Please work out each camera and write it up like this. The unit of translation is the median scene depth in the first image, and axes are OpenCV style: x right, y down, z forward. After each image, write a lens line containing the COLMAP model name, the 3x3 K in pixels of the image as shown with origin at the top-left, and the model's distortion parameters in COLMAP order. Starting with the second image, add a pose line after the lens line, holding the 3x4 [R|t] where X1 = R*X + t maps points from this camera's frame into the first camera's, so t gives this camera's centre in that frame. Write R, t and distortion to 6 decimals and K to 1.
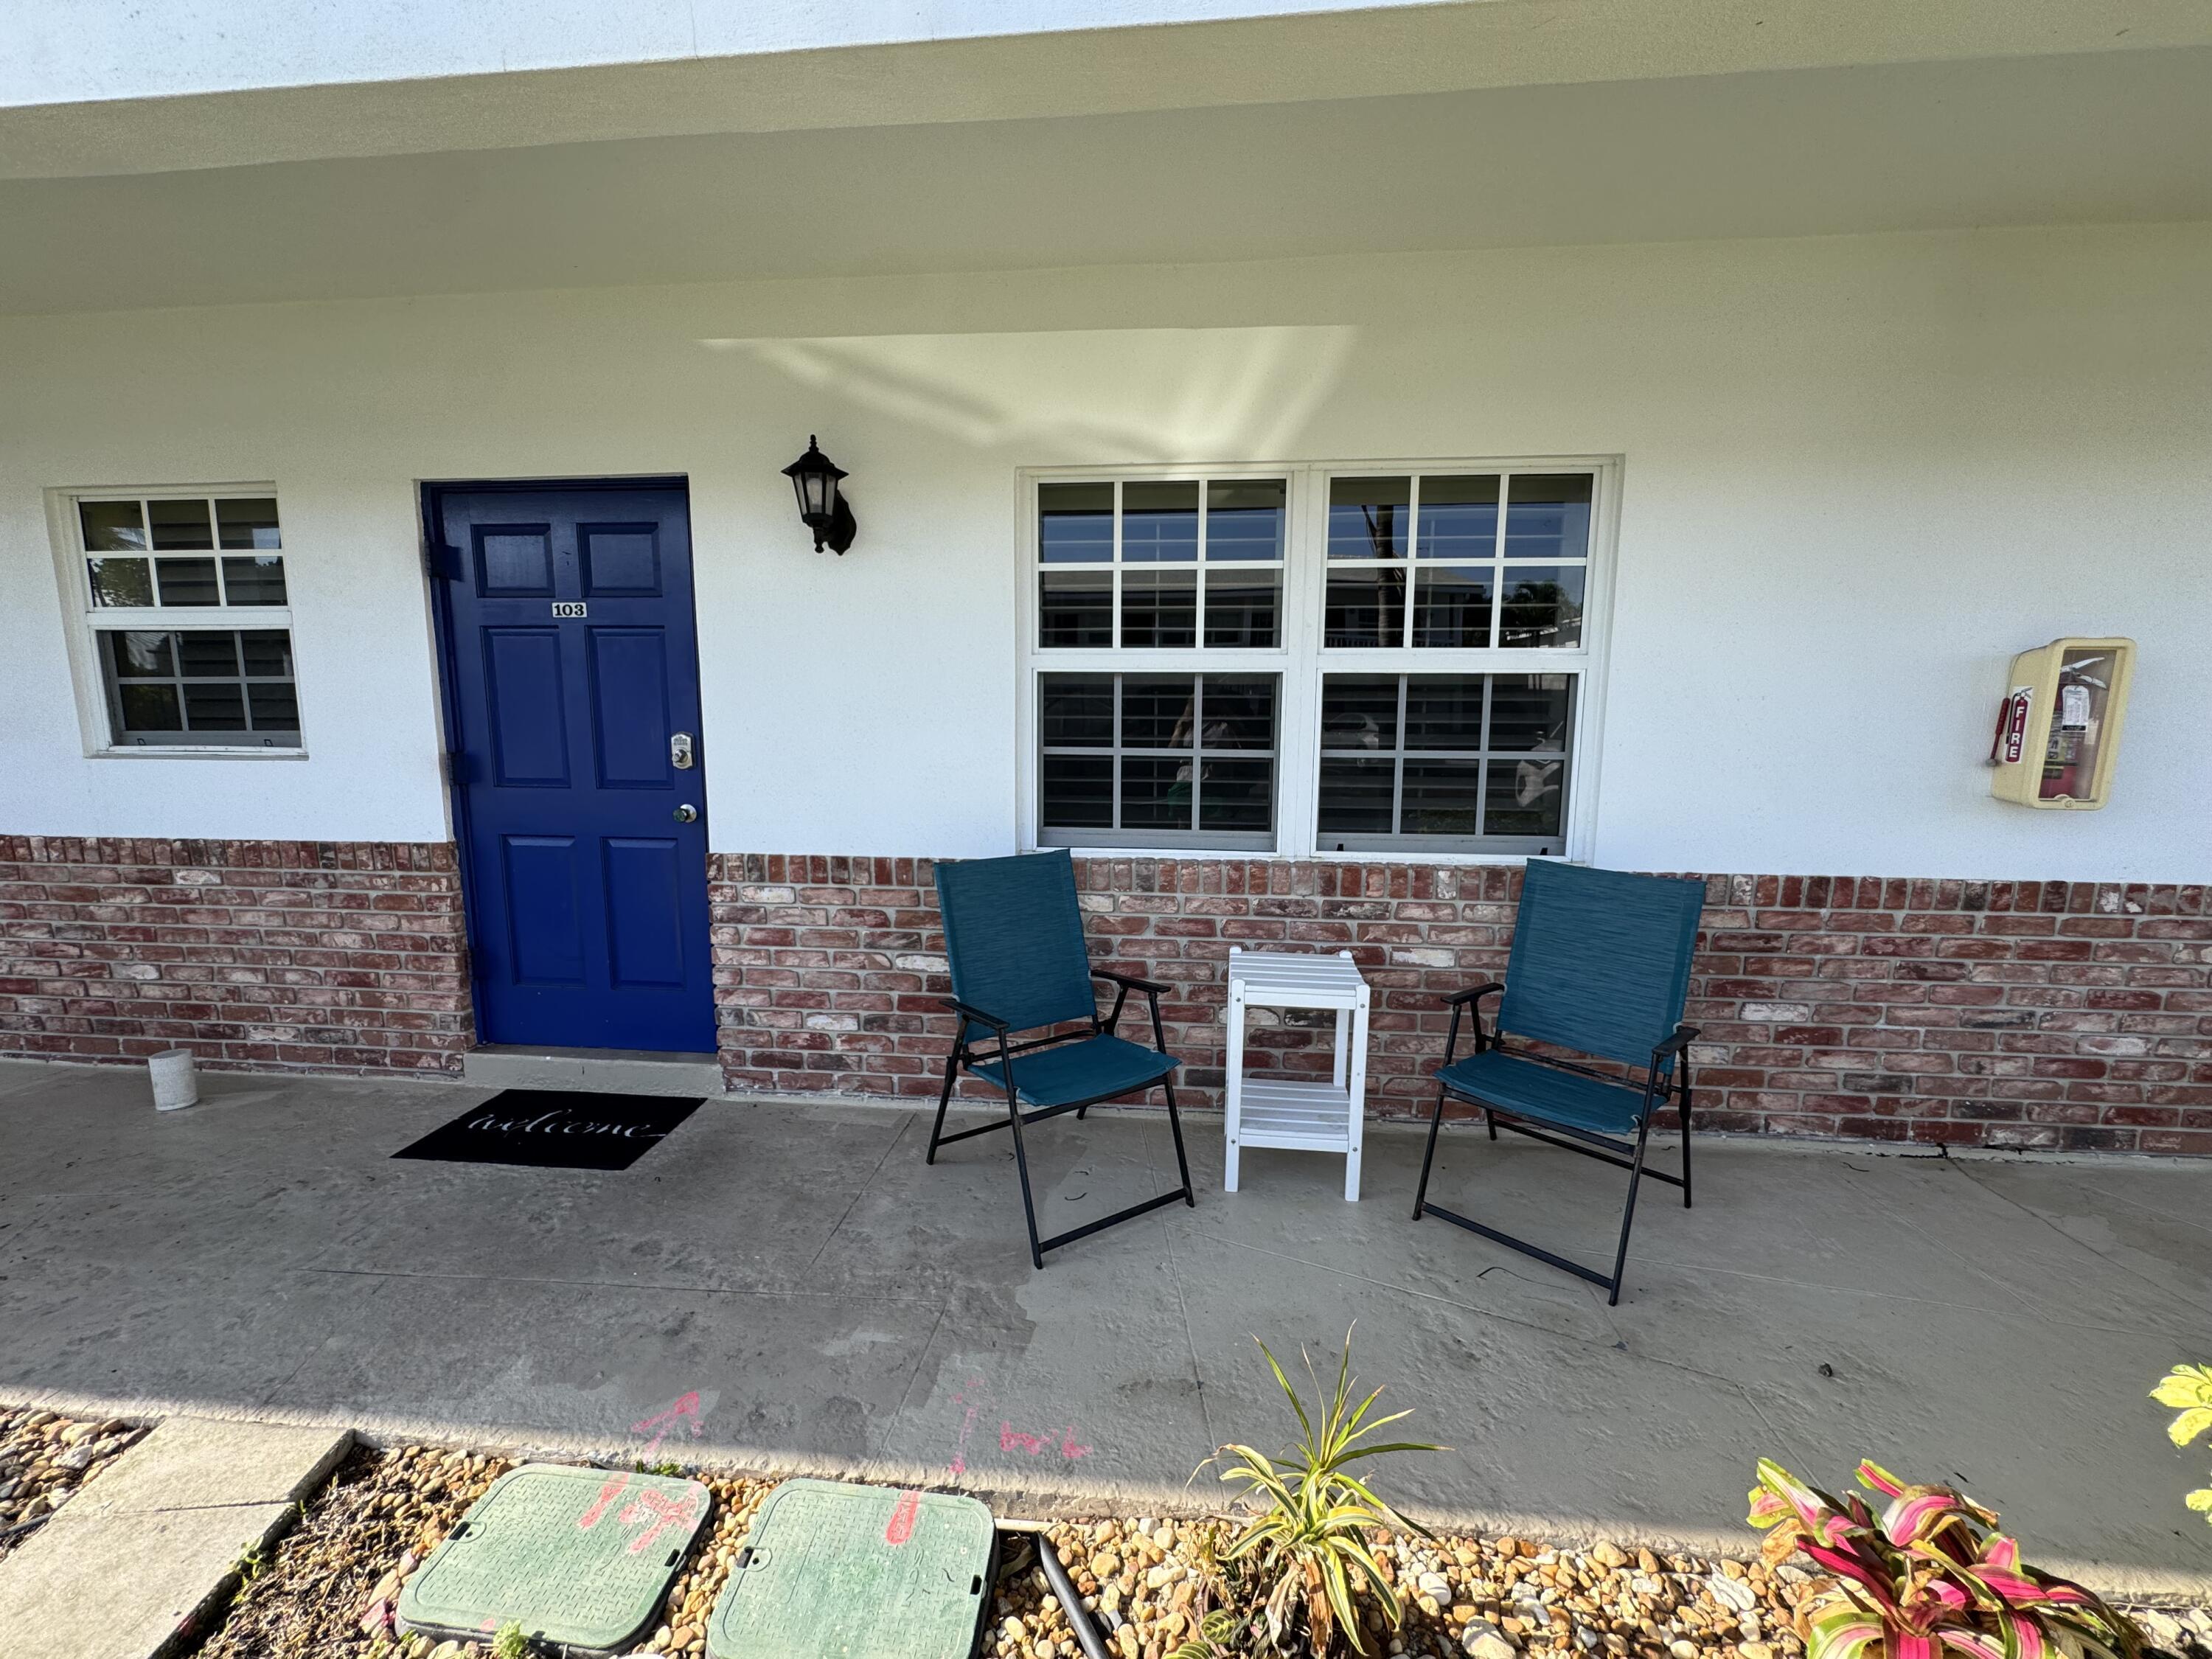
lens RADIAL K [[899.6, 0, 1107.7], [0, 899.6, 839.4], [0, 0, 1]] dist [-0.007093, 0.001229]
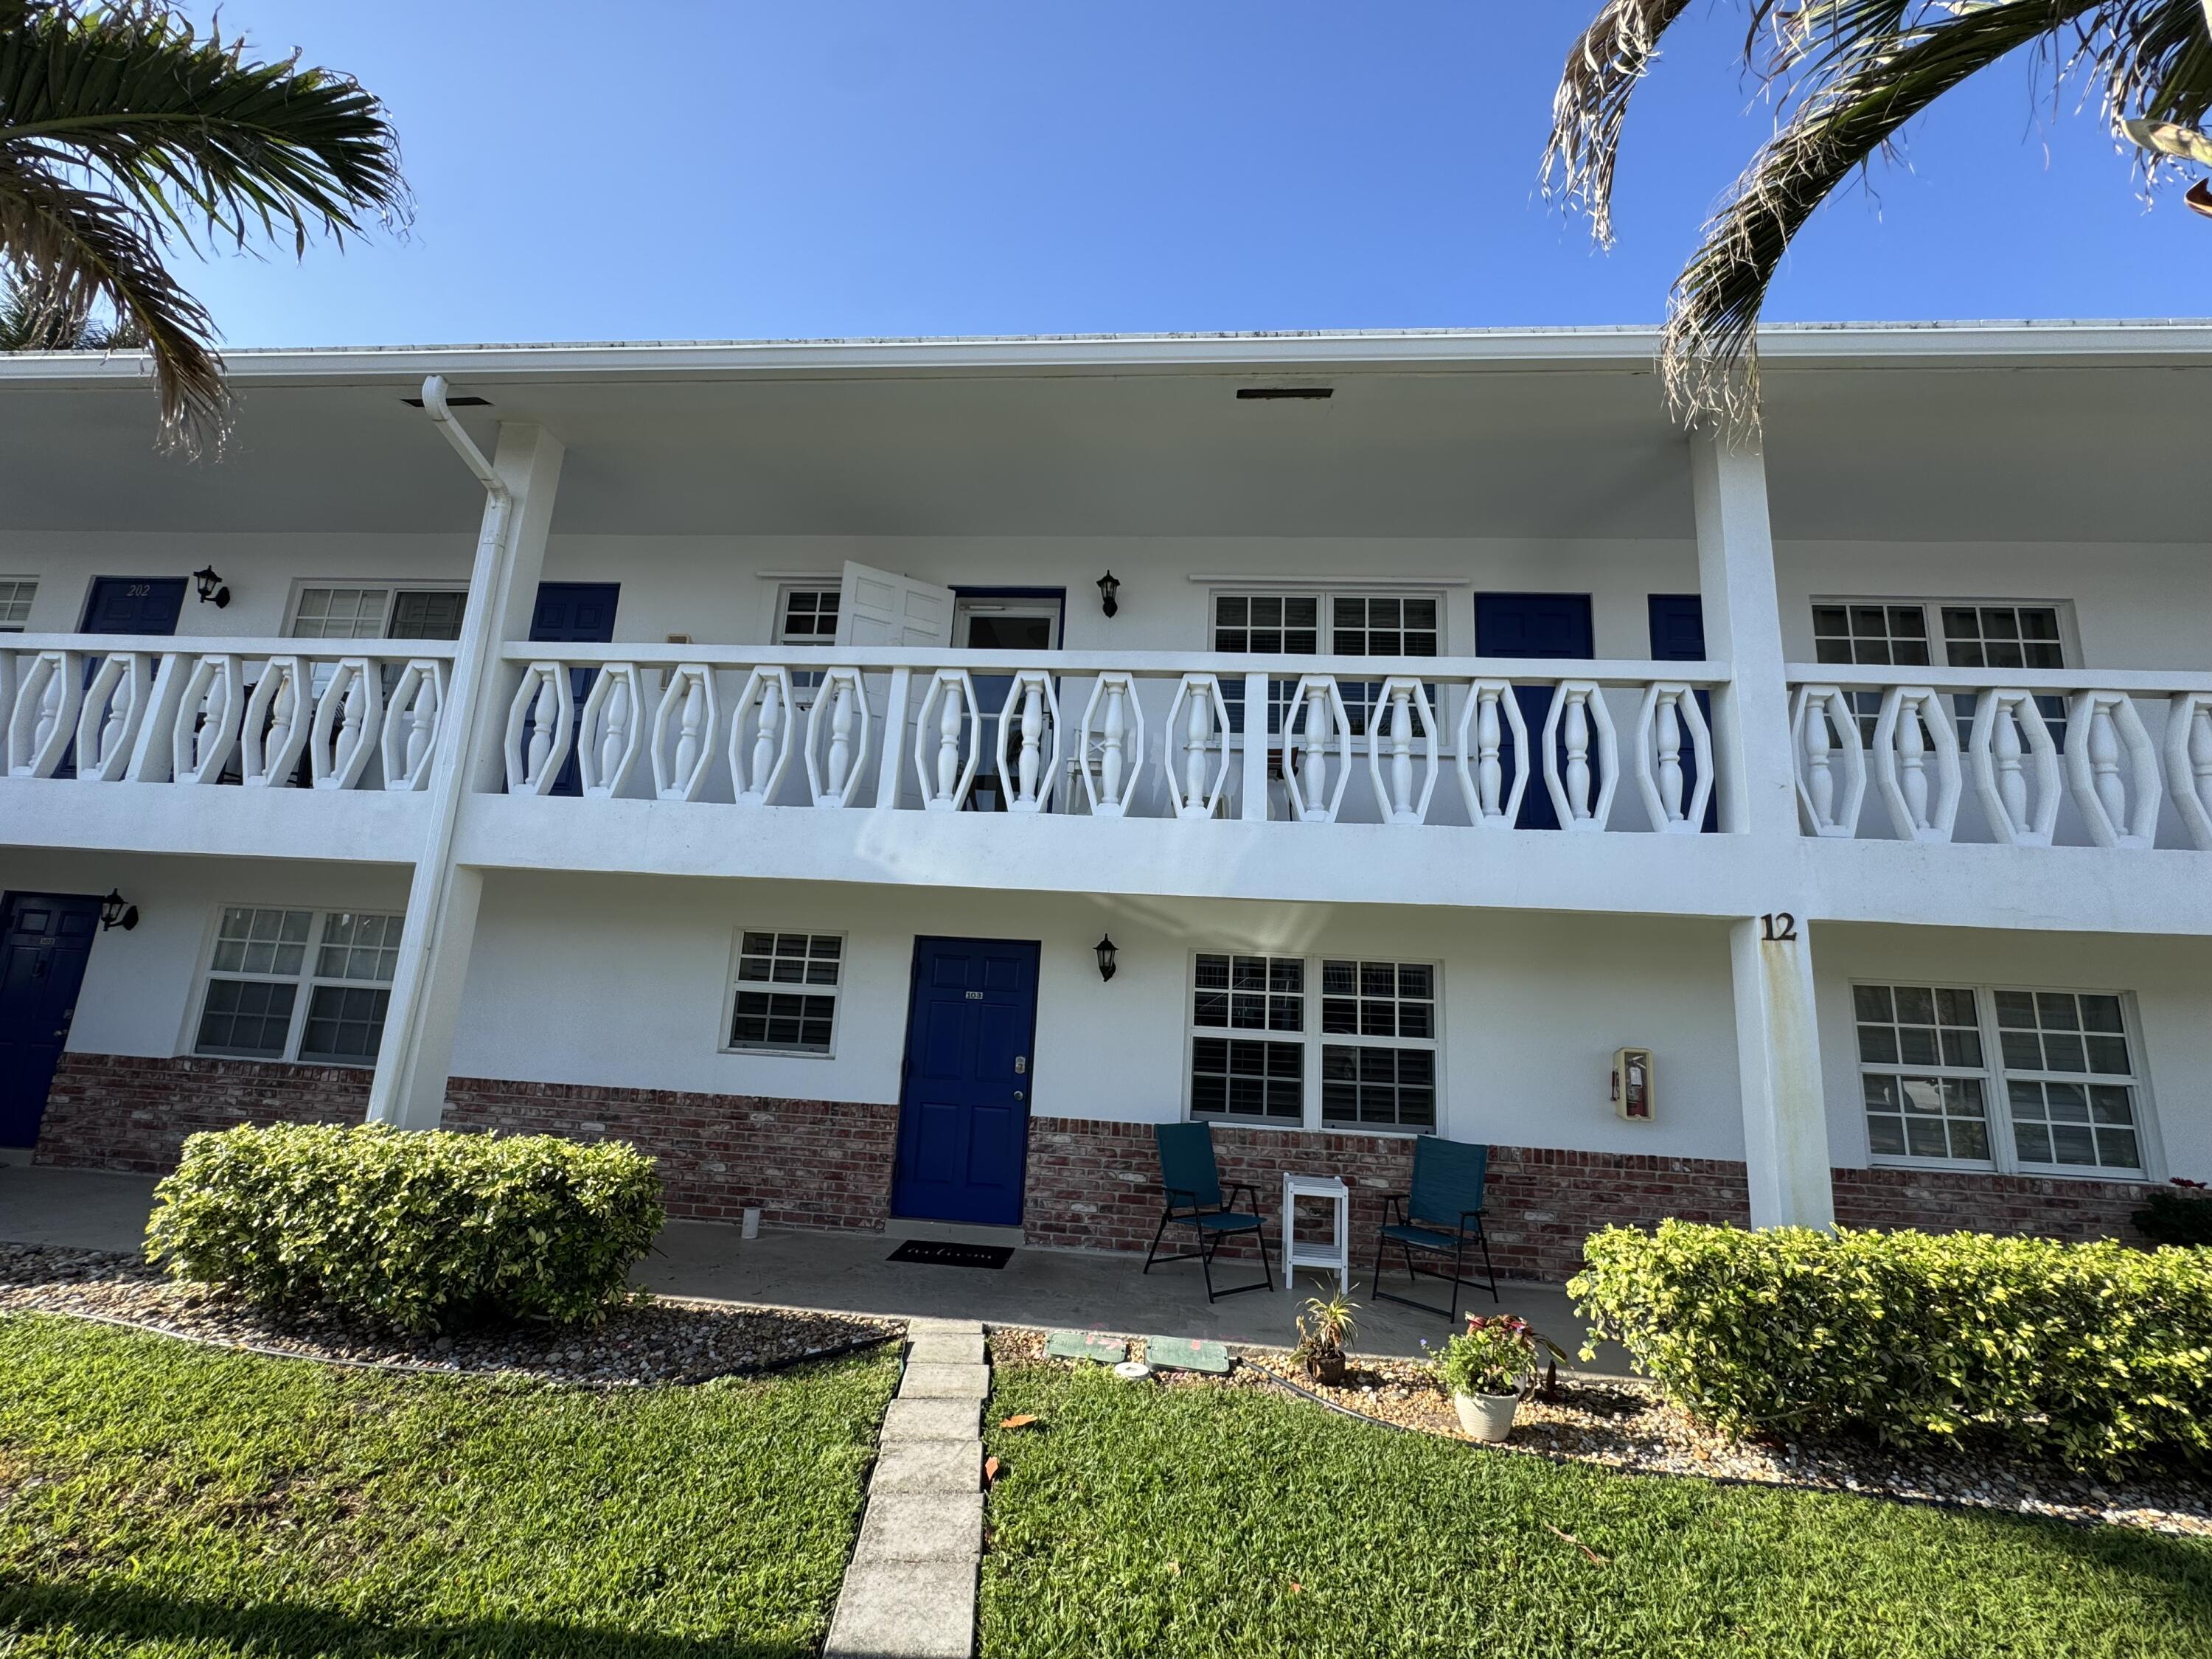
lens RADIAL K [[899.6, 0, 1105.1], [0, 899.6, 825.5], [0, 0, 1]] dist [-0.007093, 0.001229]
pose [[0.998816, 0.048540, 0.003263, -0.323462], [-0.044657, 0.941396, -0.334334, 0.072375], [-0.019300, 0.333793, 0.942449, -1.237486]]
